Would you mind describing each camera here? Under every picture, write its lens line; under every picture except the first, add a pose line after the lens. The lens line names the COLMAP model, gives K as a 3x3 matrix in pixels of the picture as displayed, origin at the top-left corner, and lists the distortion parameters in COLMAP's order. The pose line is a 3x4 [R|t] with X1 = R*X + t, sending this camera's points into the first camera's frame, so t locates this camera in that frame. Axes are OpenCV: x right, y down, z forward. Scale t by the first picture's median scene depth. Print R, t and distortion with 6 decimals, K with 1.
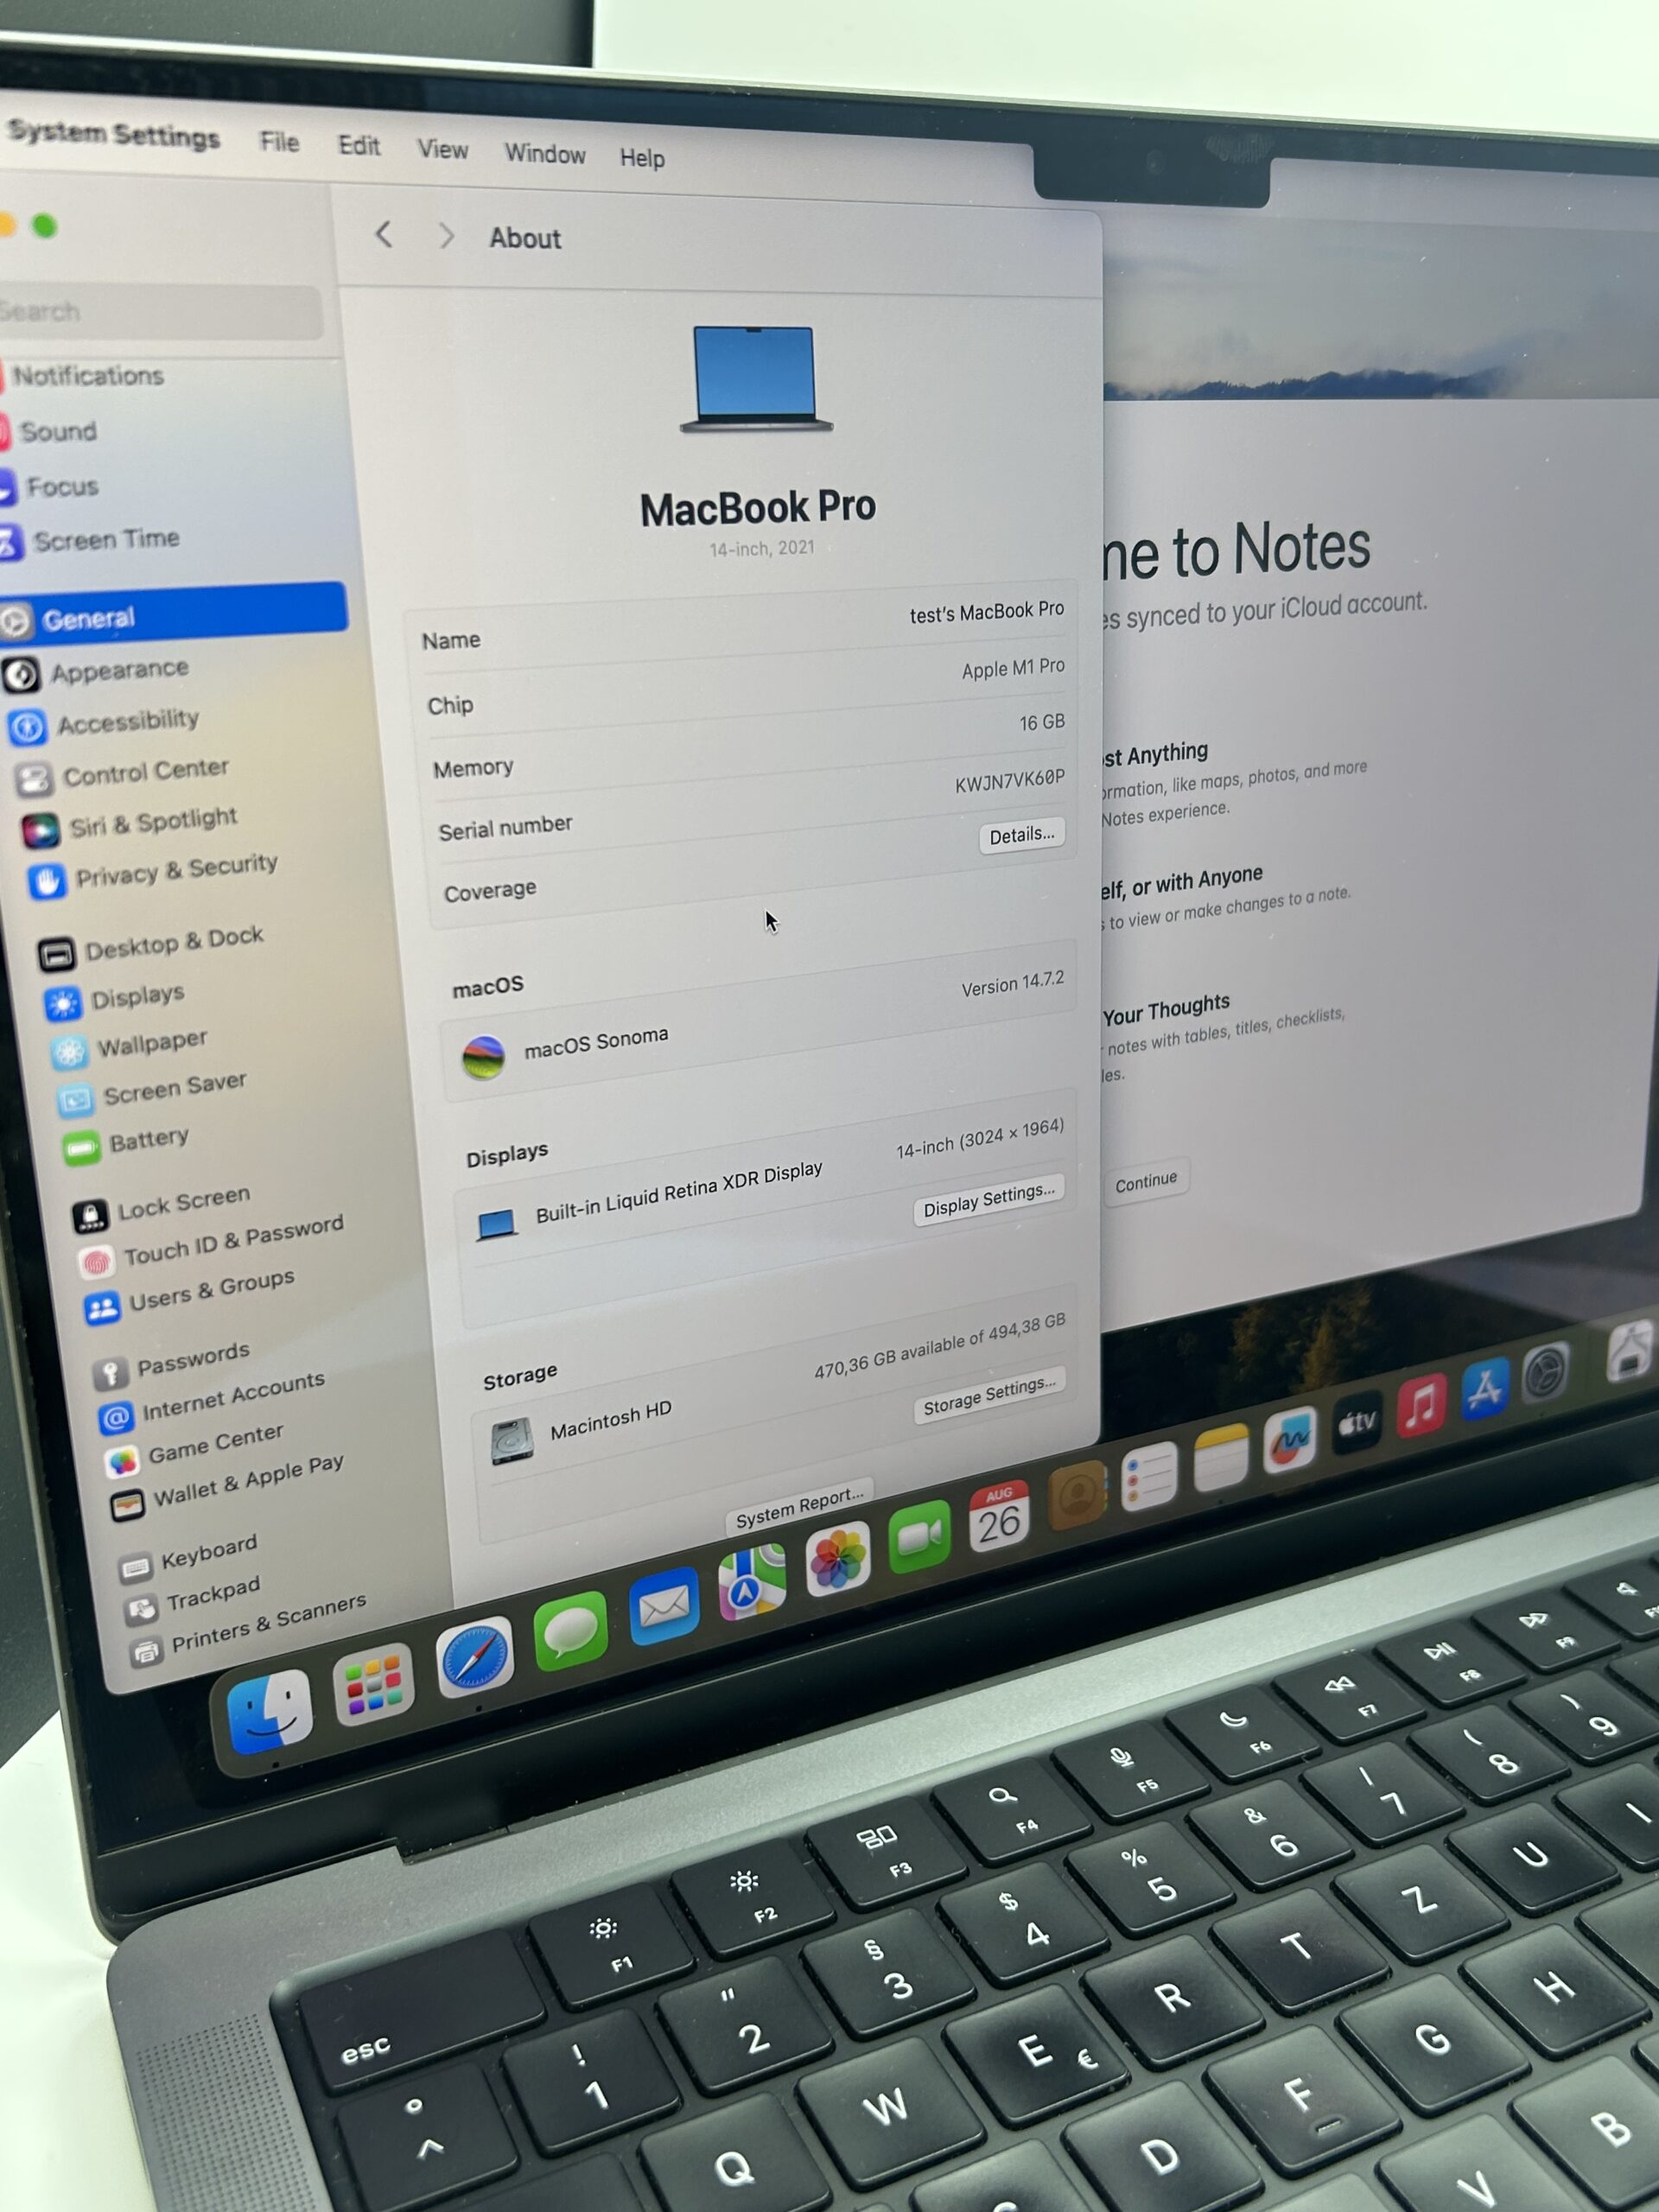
lens RADIAL K [[2087.1, 0, 829.5], [0, 2087.1, 1106.0], [0, 0, 1]] dist [0.043616, -0.112026]
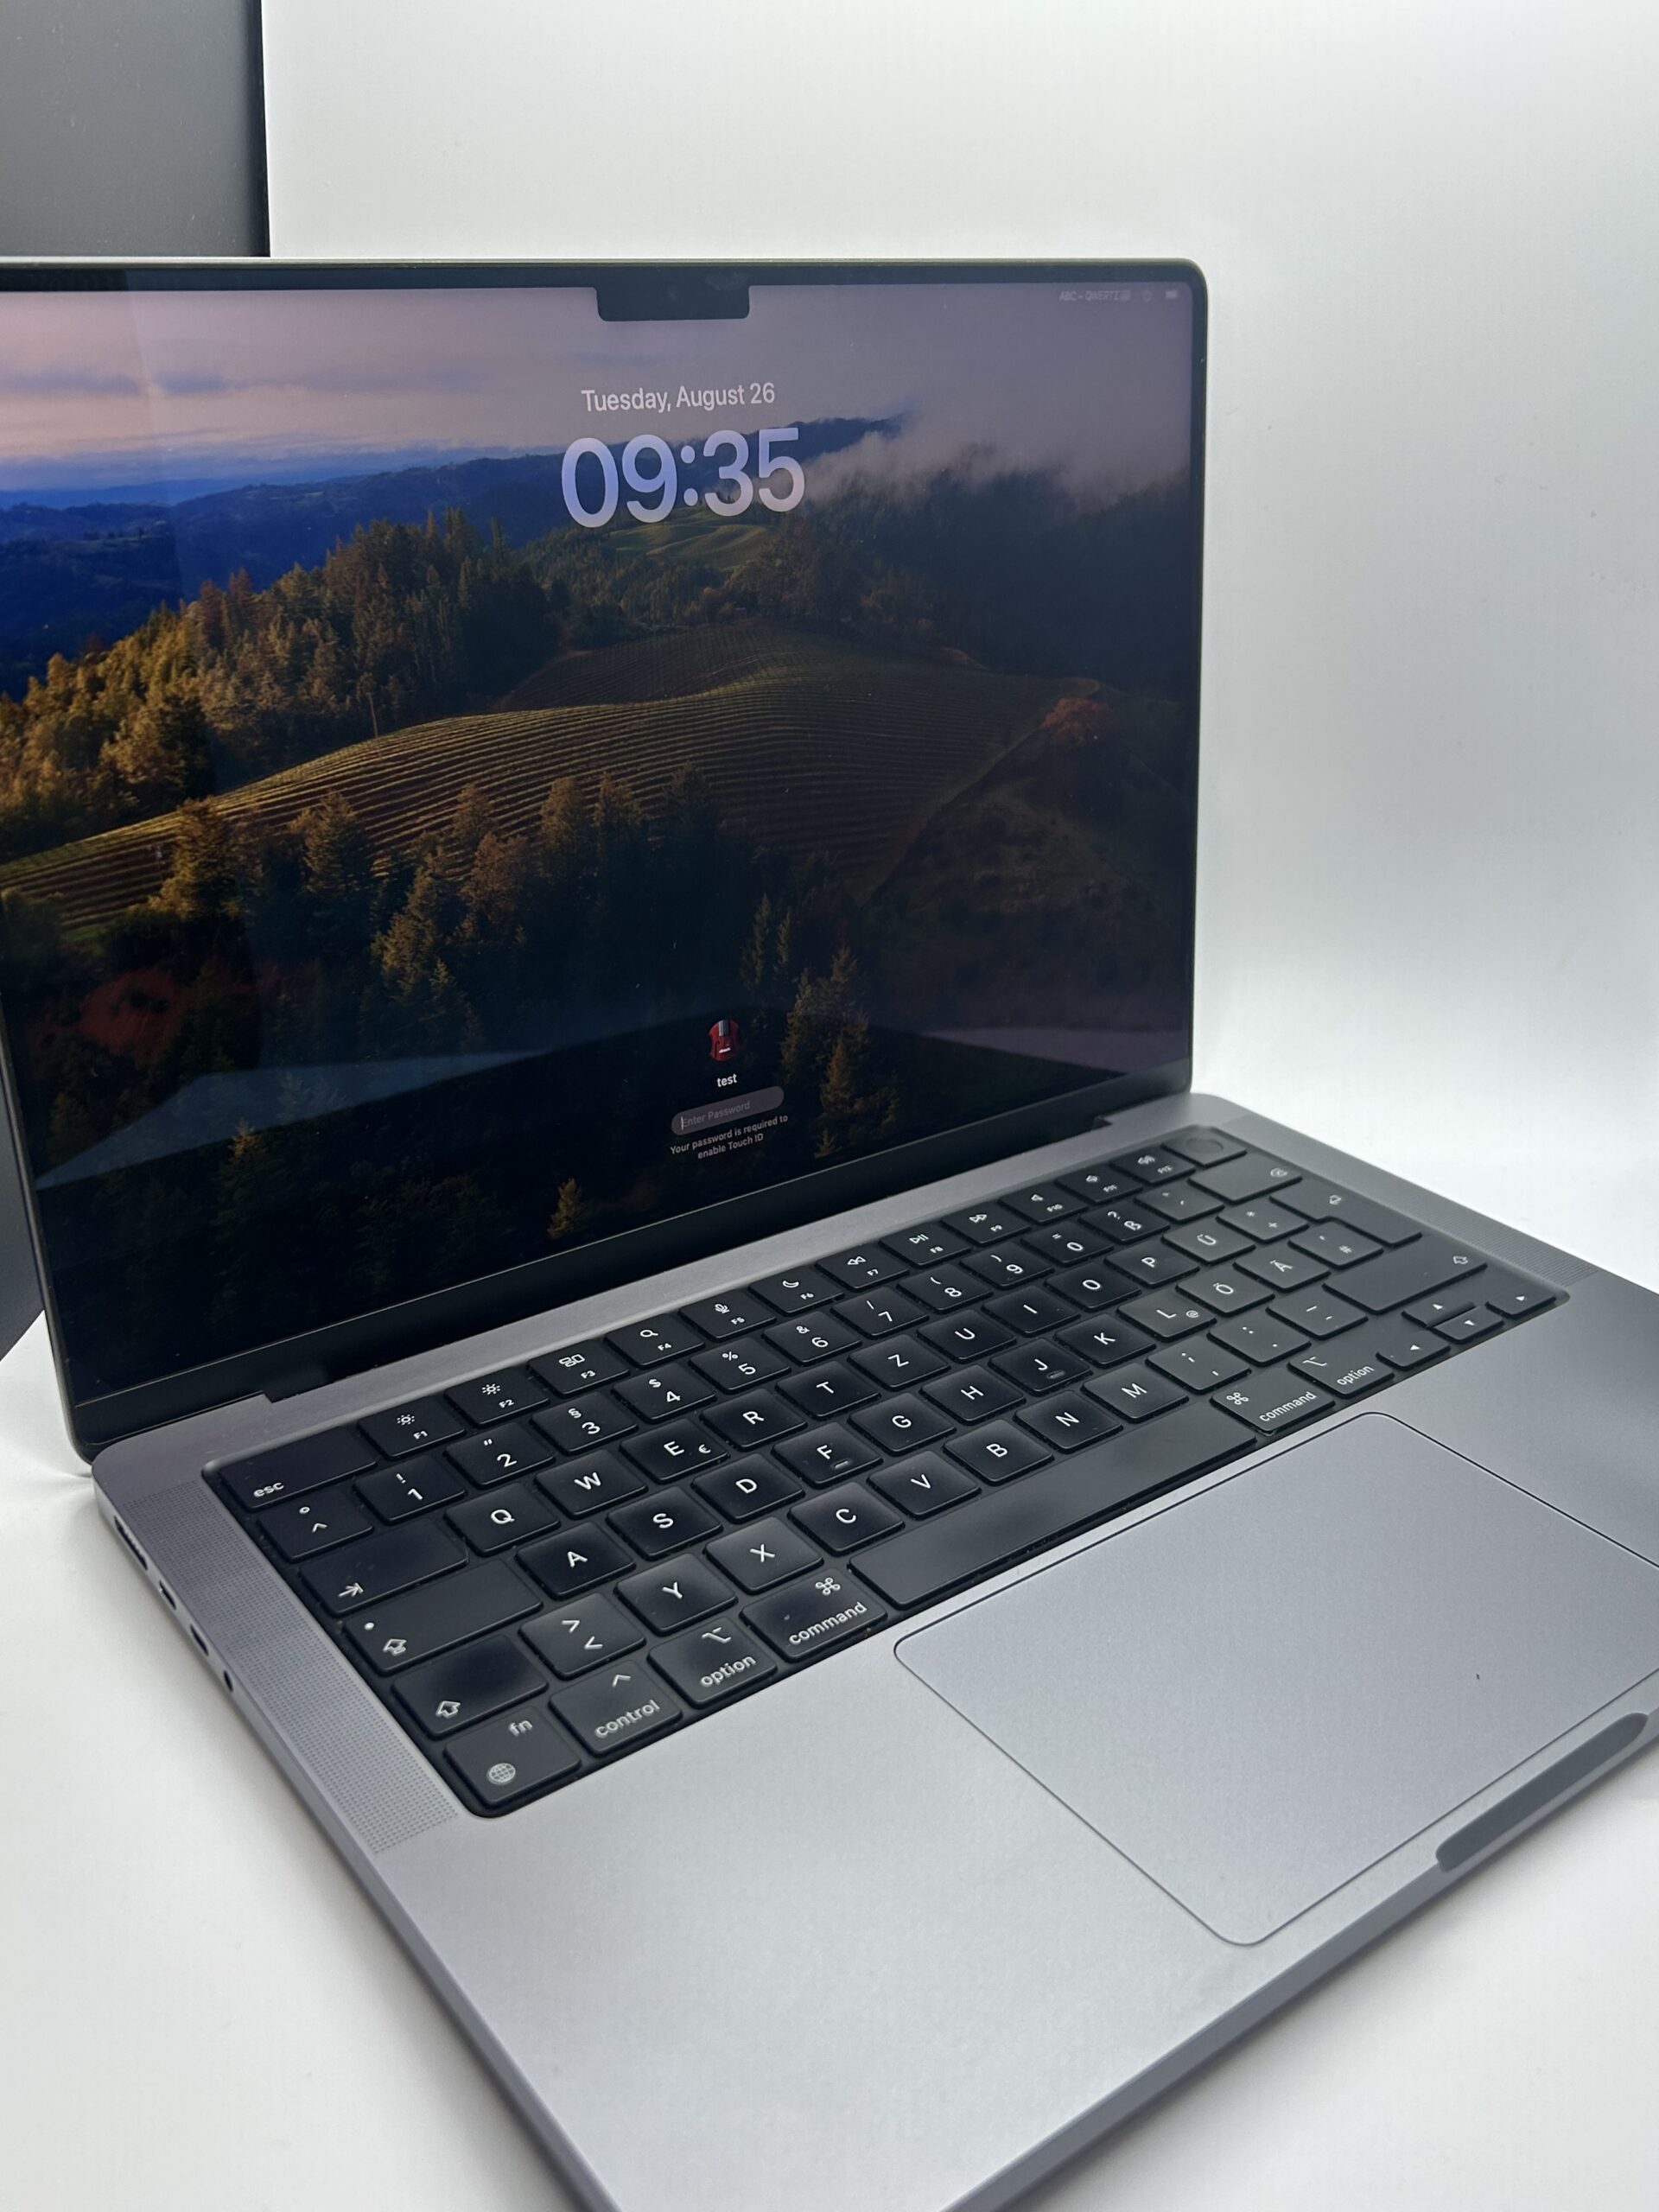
lens RADIAL K [[1999.5, 0, 829.5], [0, 1999.5, 1106.0], [0, 0, 1]] dist [0.062388, -0.001474]
pose [[0.982714, -0.071101, 0.170935, -0.031958], [0.061332, 0.996204, 0.061770, 0.068930], [-0.174678, -0.050218, 0.983344, -0.538304]]
